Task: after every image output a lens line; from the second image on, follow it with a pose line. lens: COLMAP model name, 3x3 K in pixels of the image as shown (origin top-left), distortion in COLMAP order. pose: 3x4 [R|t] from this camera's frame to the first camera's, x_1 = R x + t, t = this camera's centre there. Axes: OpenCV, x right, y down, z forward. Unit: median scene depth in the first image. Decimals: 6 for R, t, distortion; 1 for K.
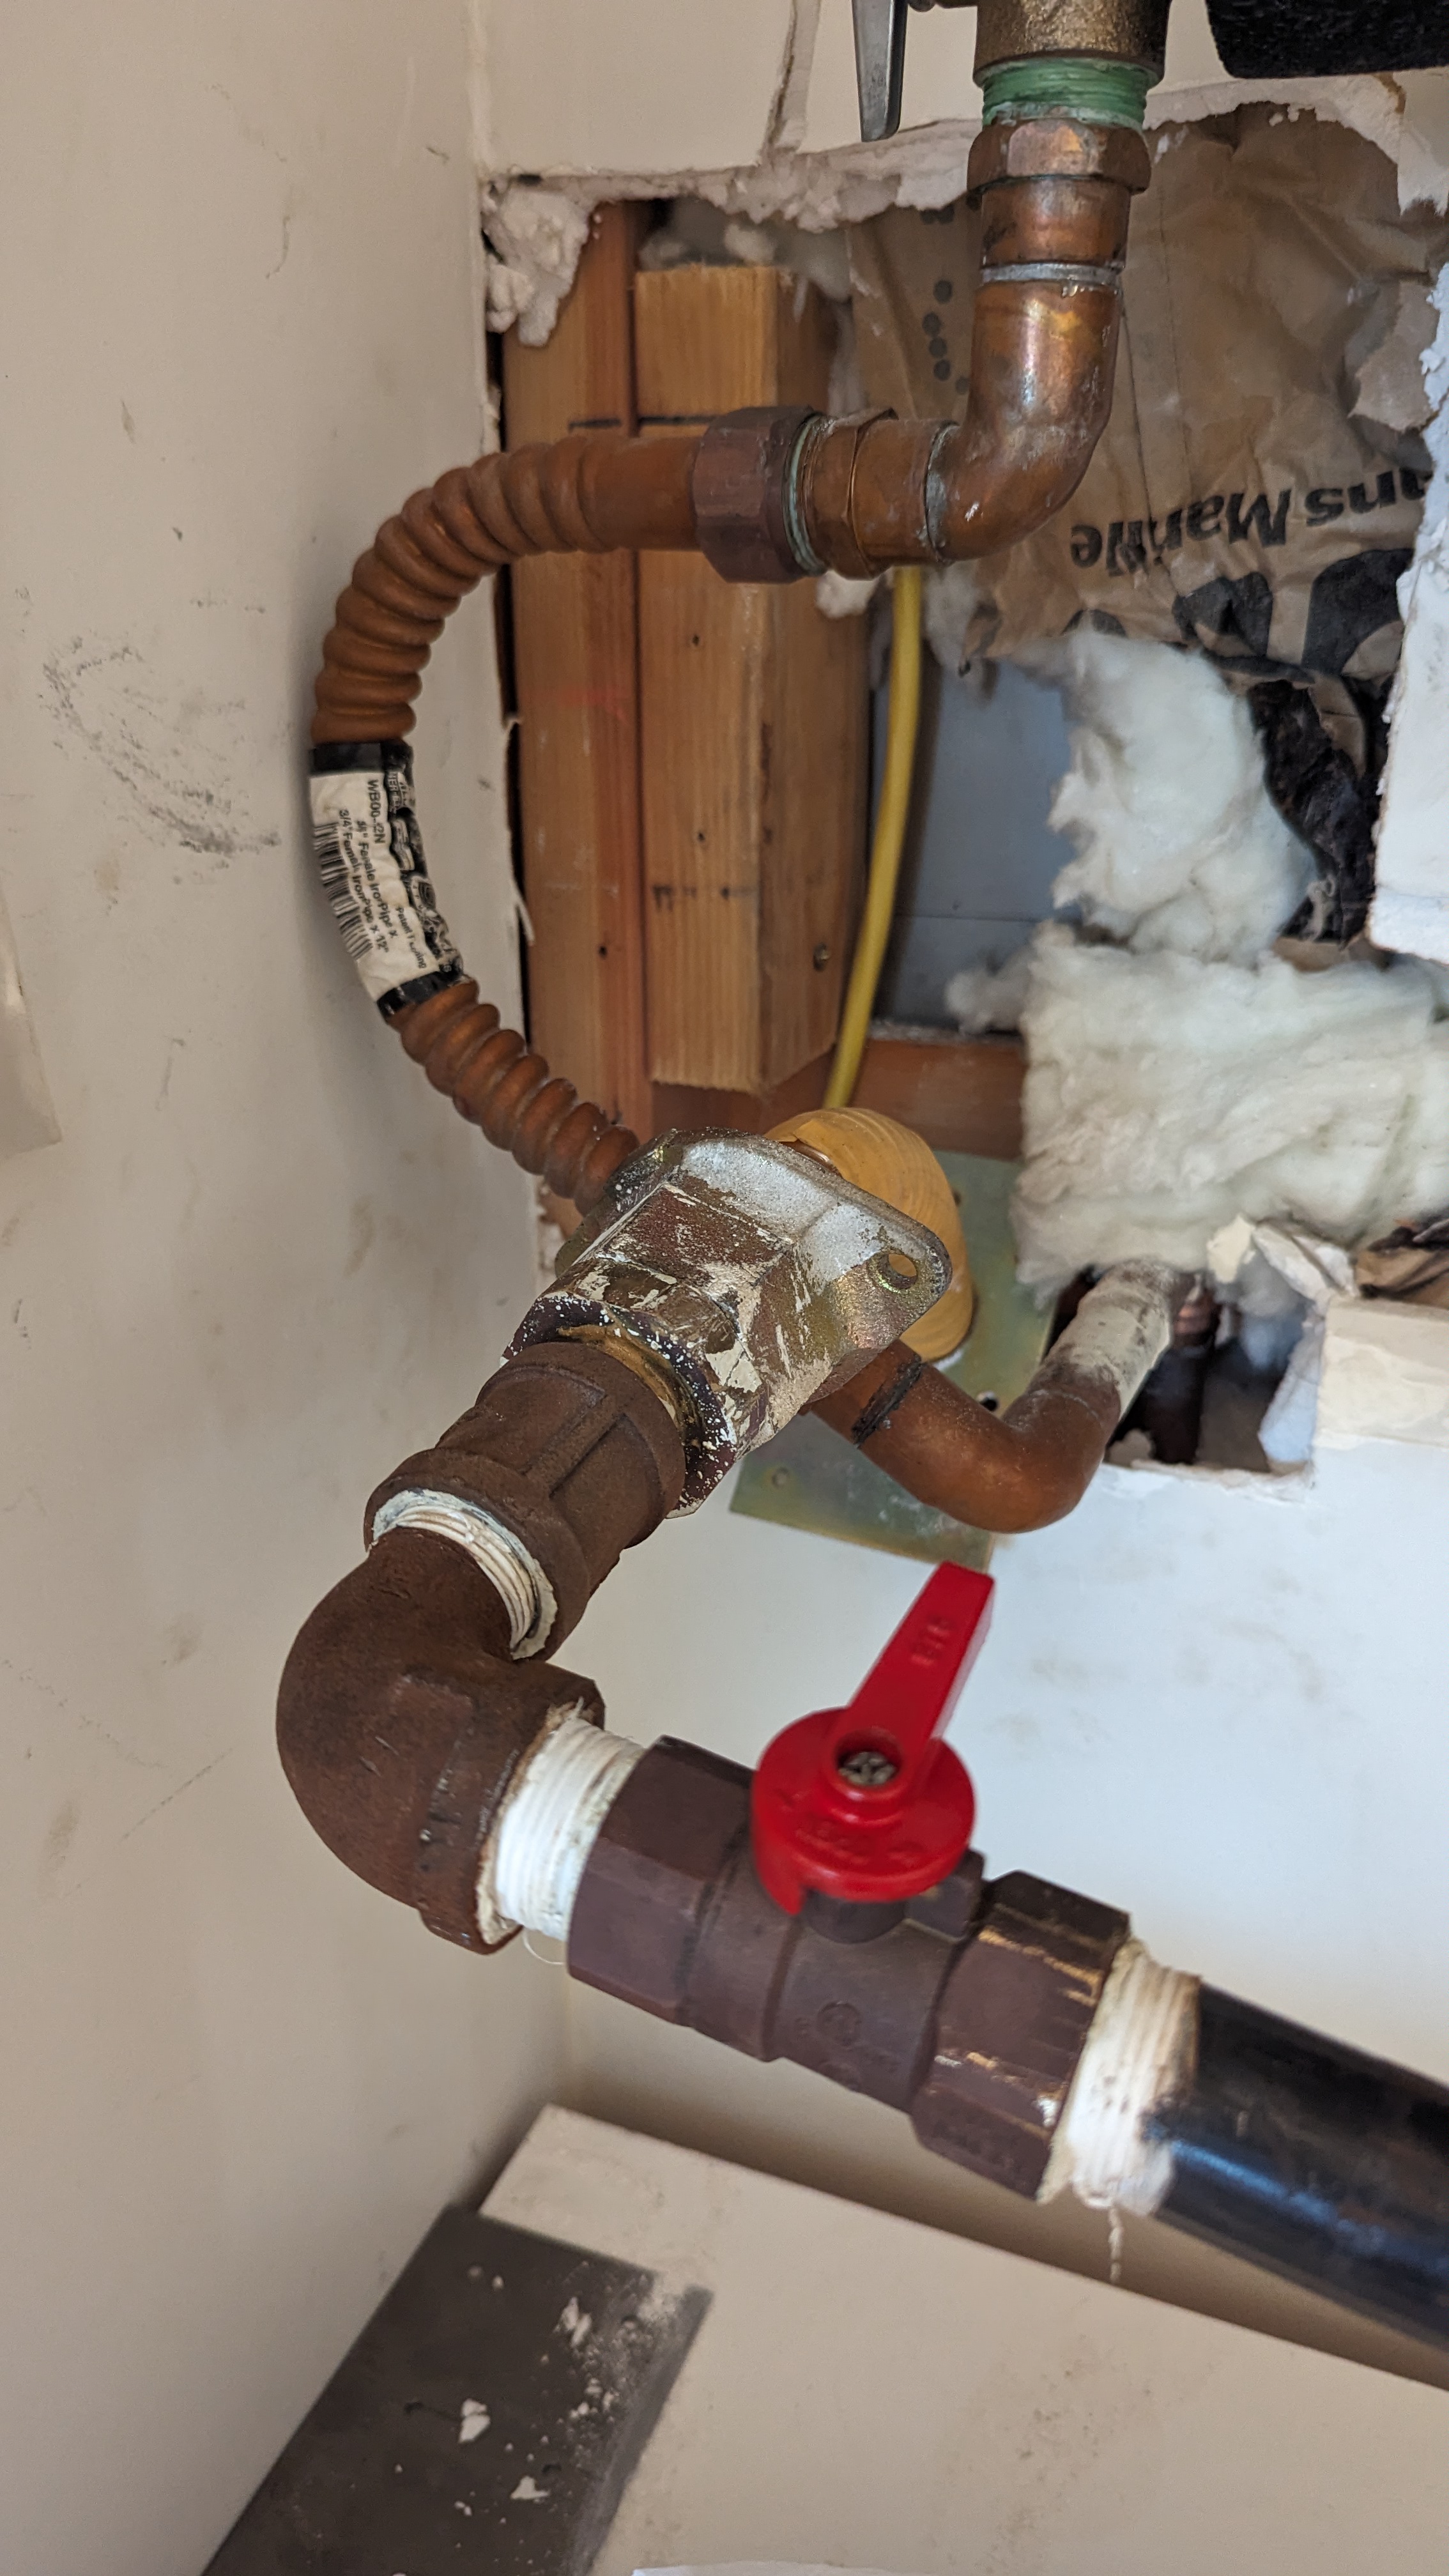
lens RADIAL K [[1871.1, 0, 724.5], [0, 1871.1, 1288.0], [0, 0, 1]] dist [0.014843, -0.002550]
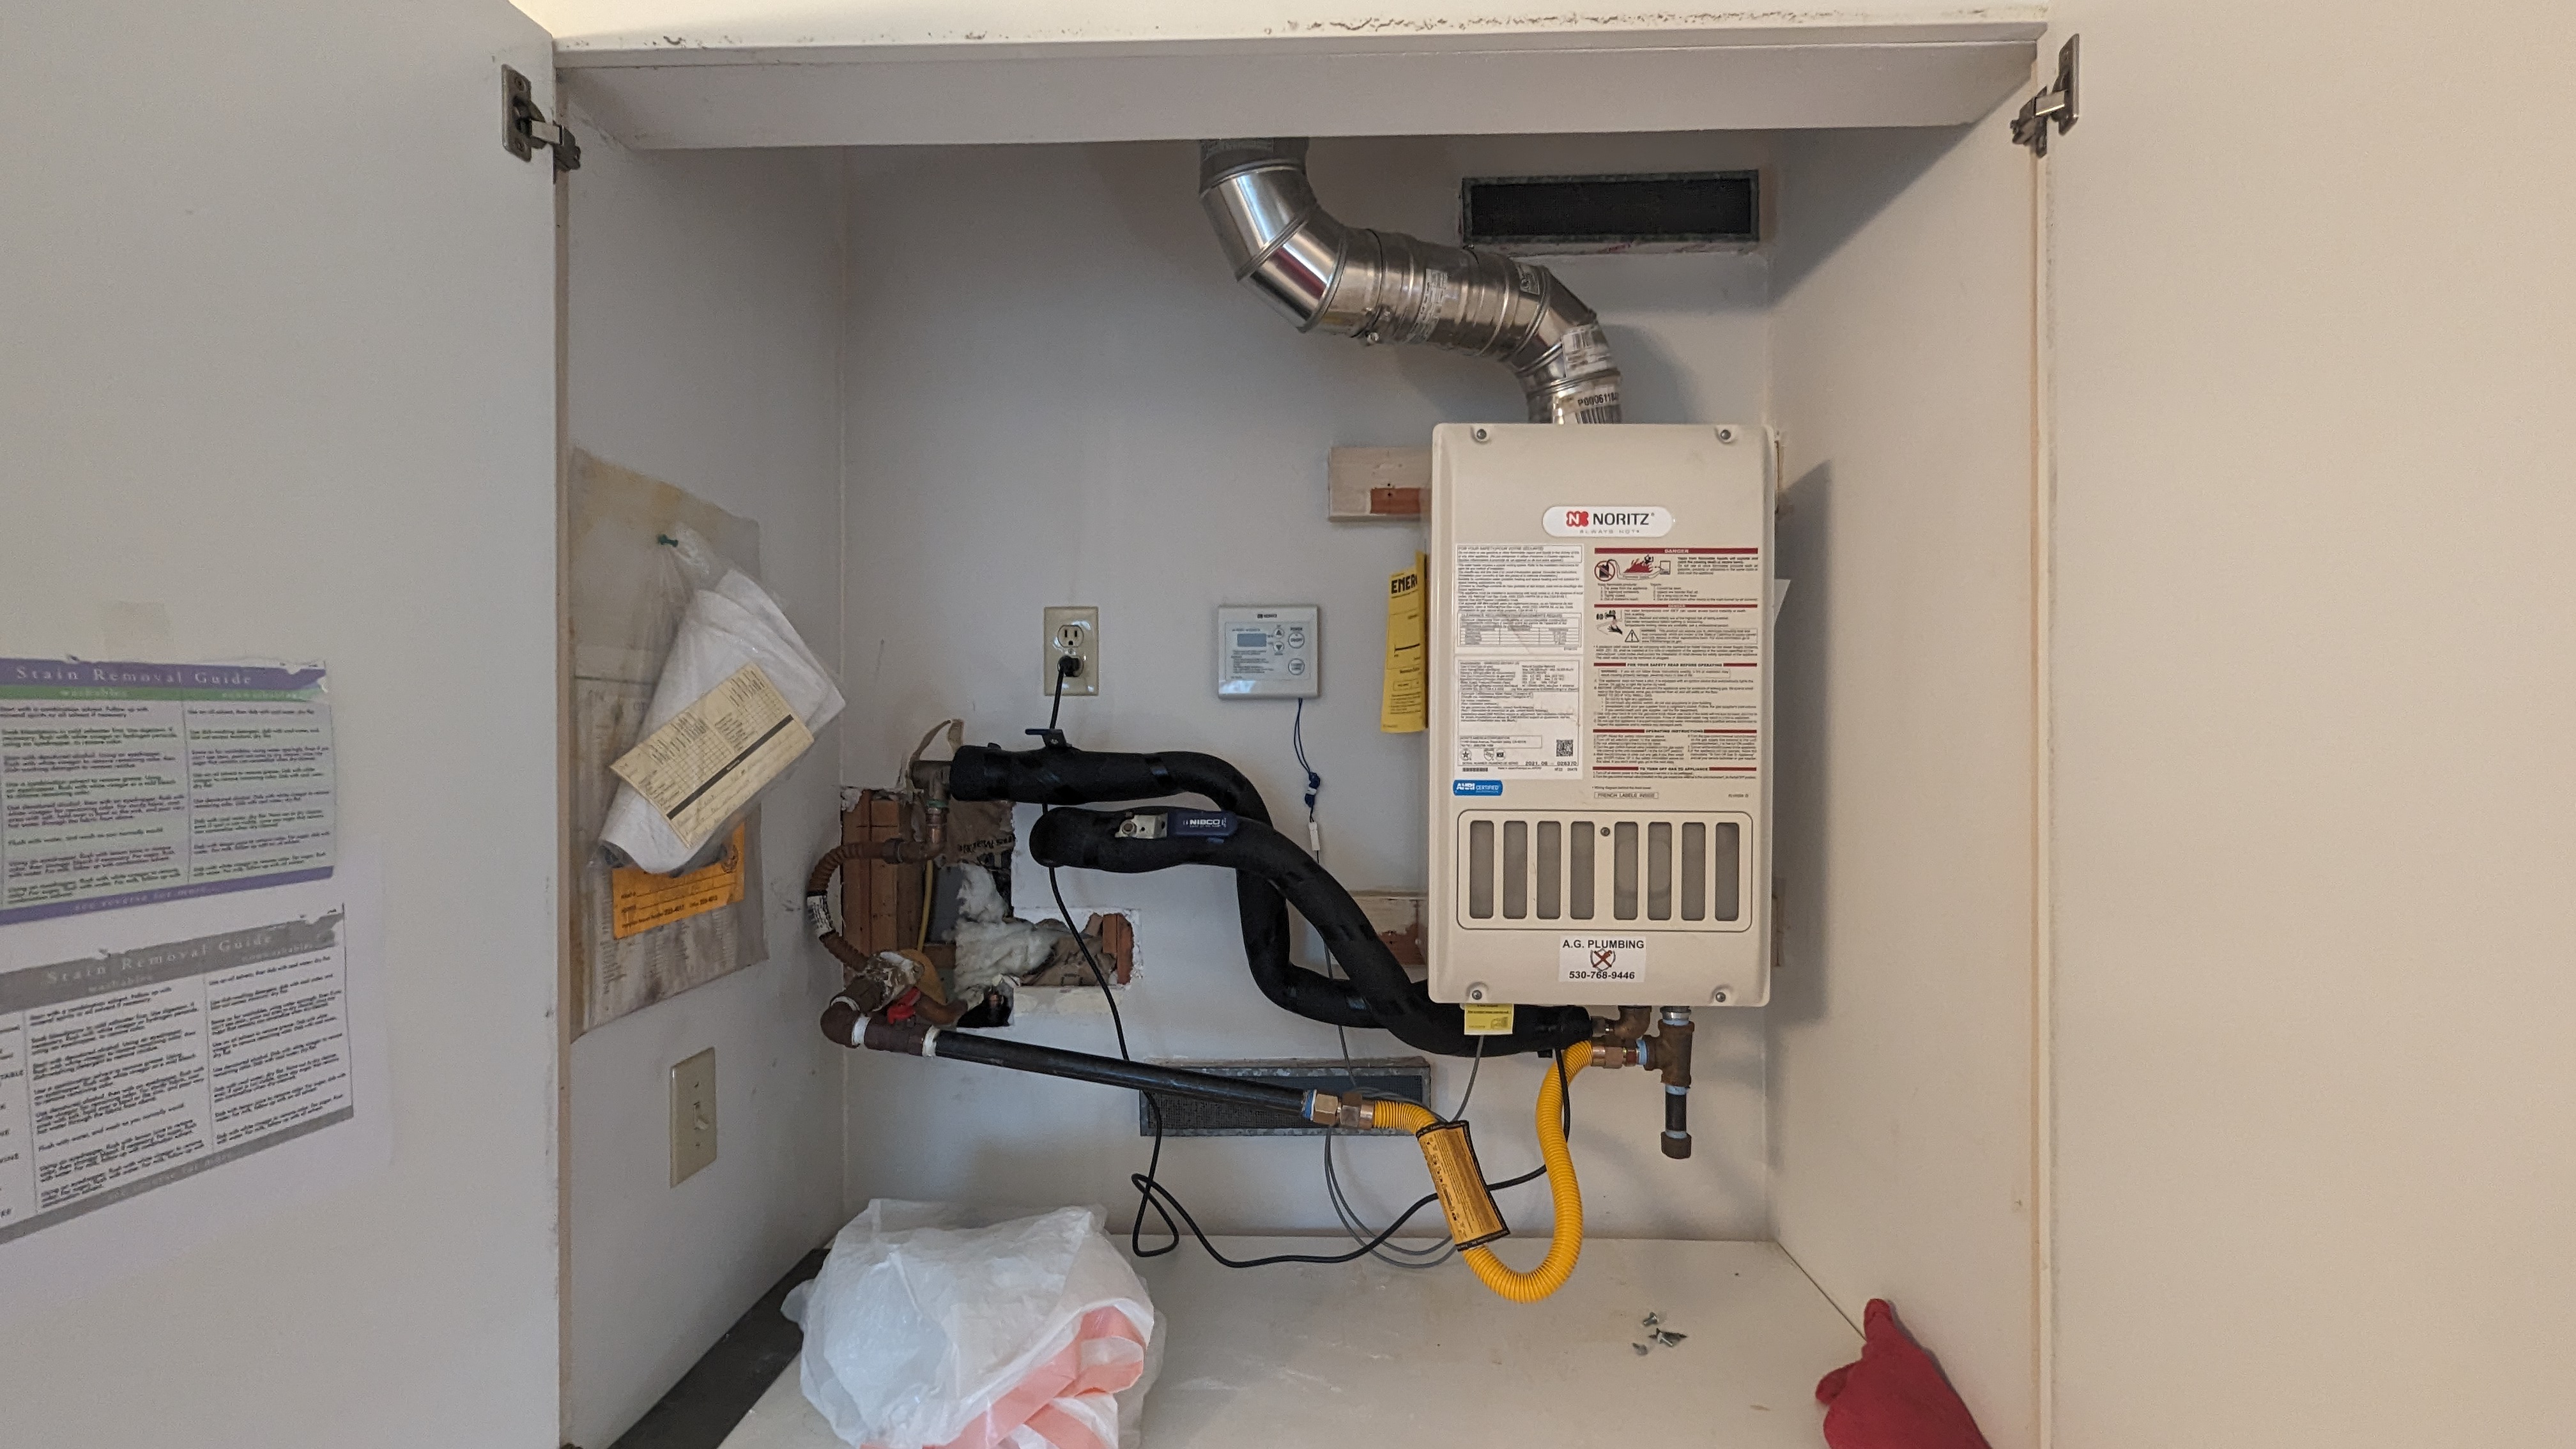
lens RADIAL K [[1064.3, 0, 1282.1], [0, 1064.3, 742.3], [0, 0, 1]] dist [0.019450, 0.000061]
pose [[0.941752, 0.000401, 0.336309, 0.035097], [0.124124, 0.928984, -0.348687, 0.547939], [-0.312565, 0.370120, 0.874822, -2.251021]]
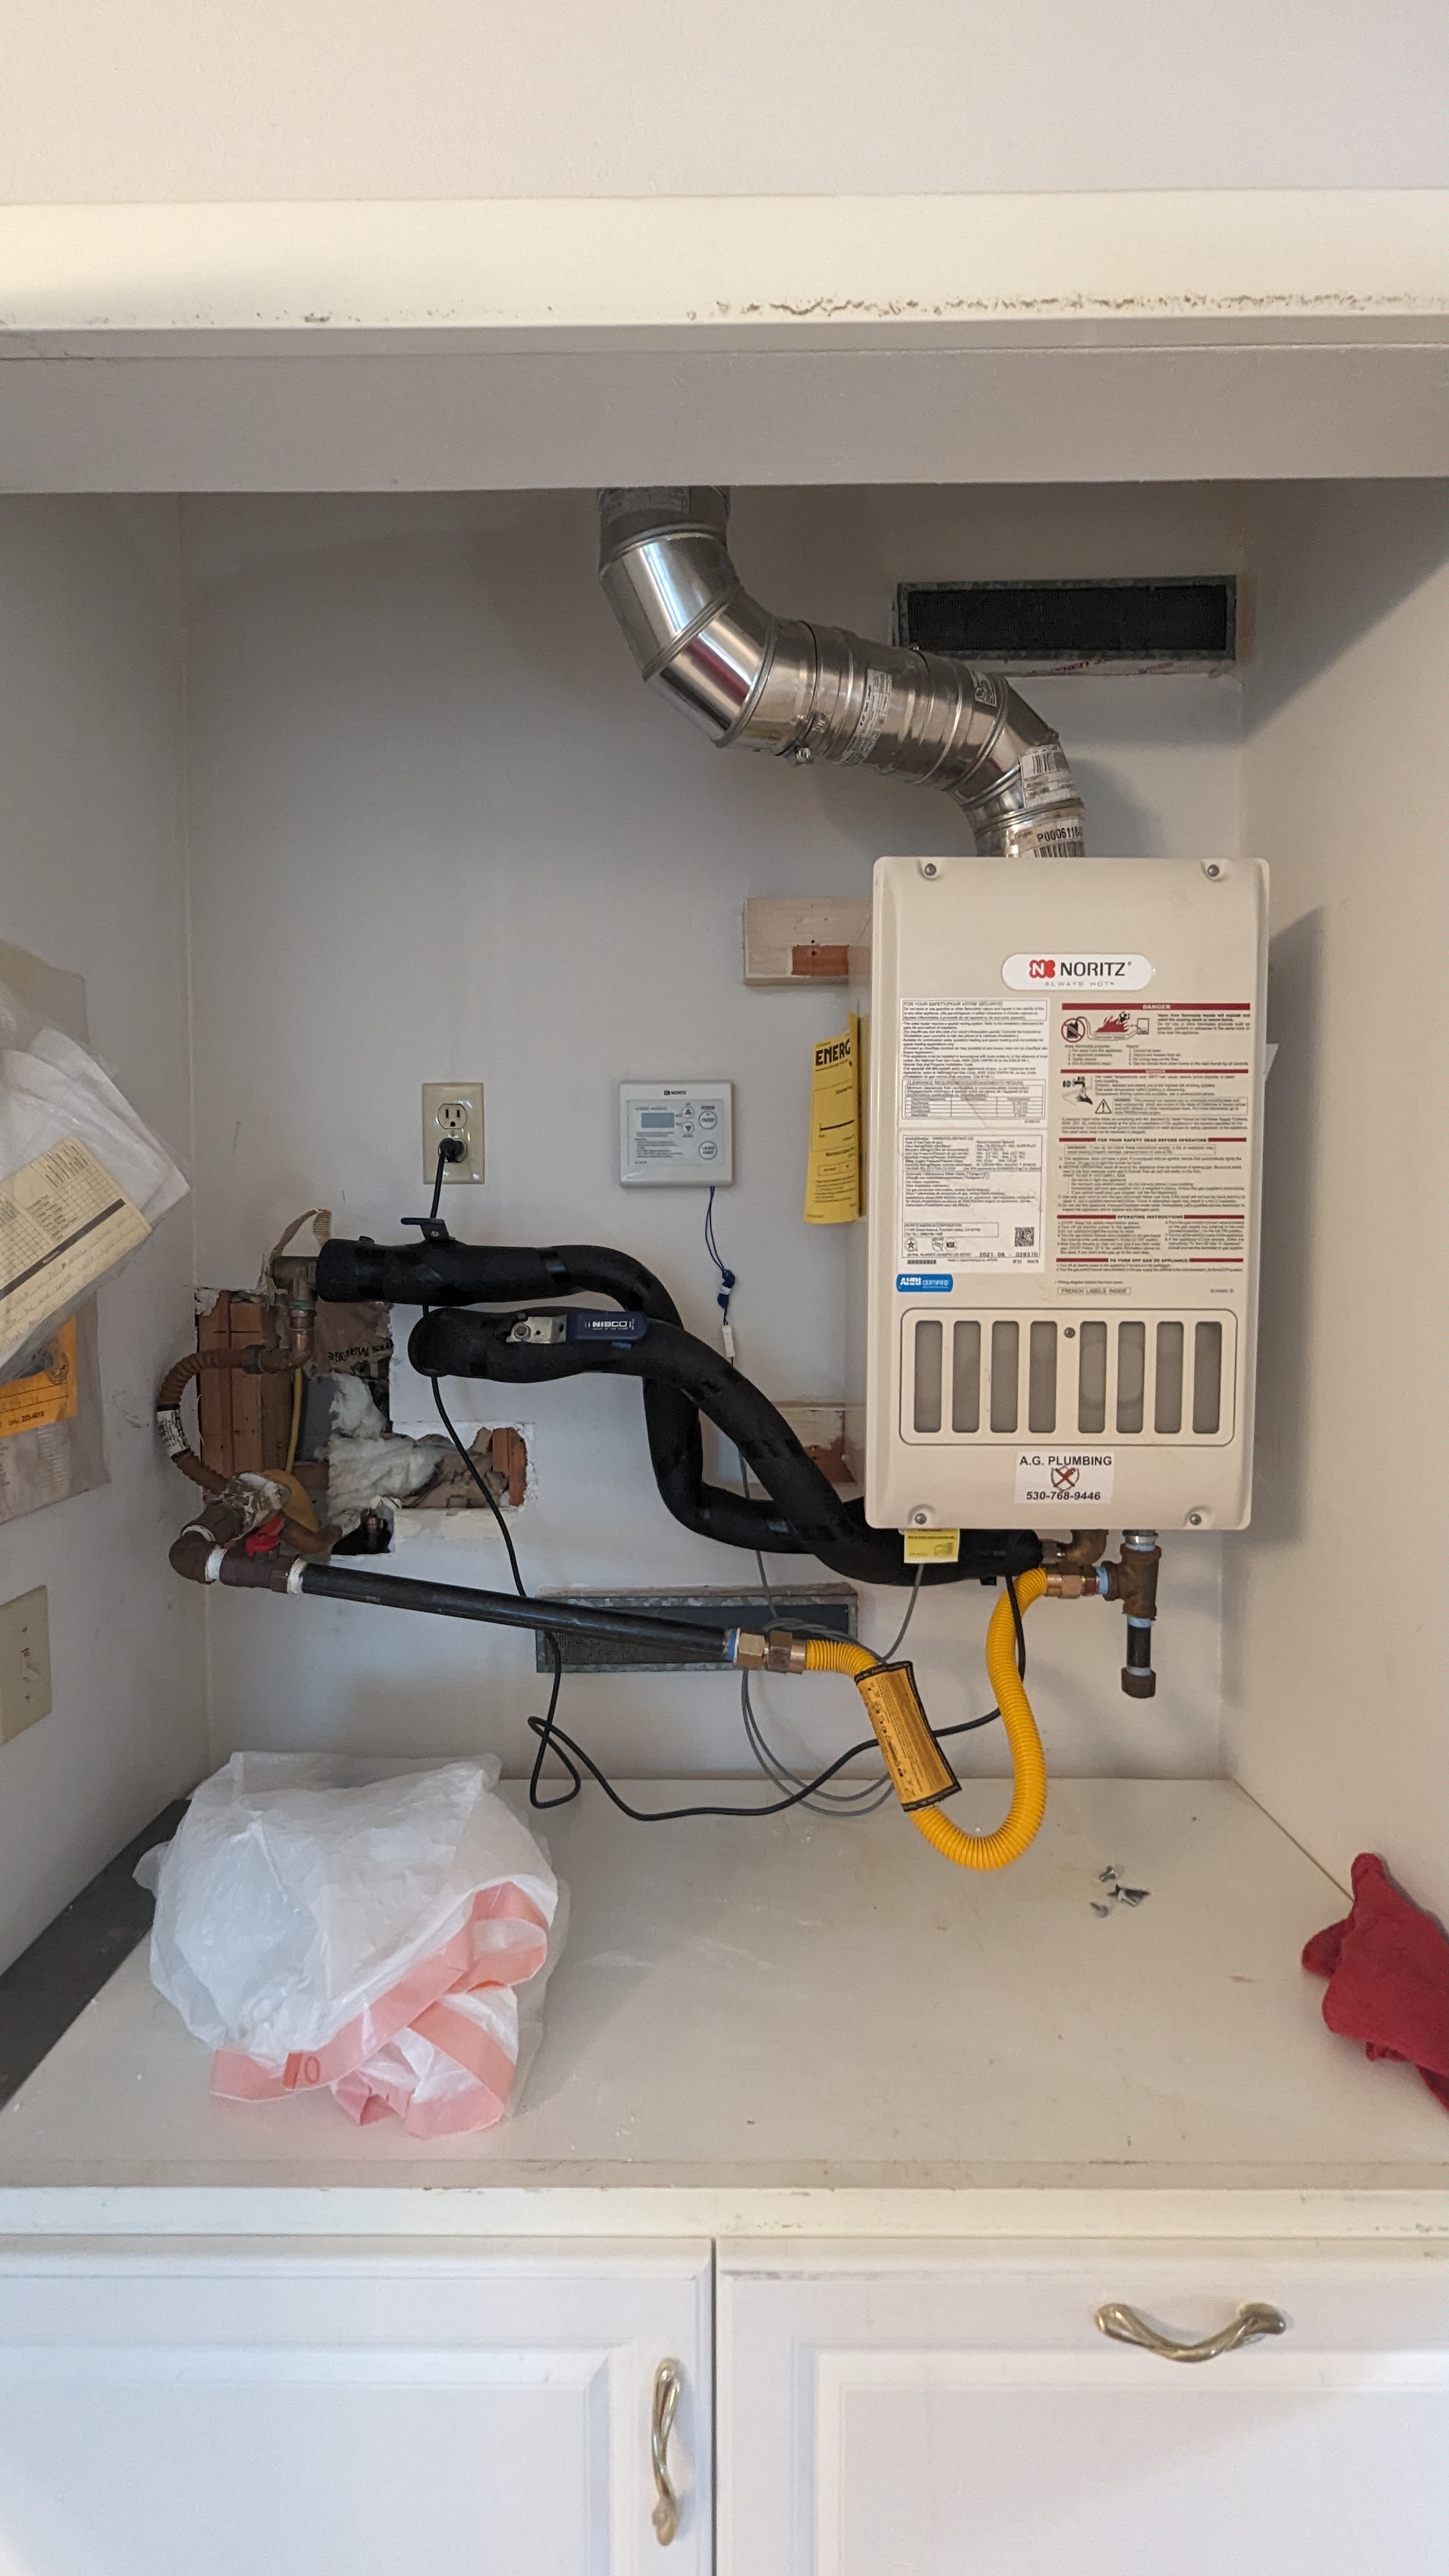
lens RADIAL K [[1064.3, 0, 681.6], [0, 1064.3, 1296.0], [0, 0, 1]] dist [0.019450, 0.000061]
pose [[0.937416, -0.017133, 0.347789, 0.091222], [0.131803, 0.941932, -0.308856, 0.459999], [-0.322302, 0.335366, 0.885241, -1.911821]]
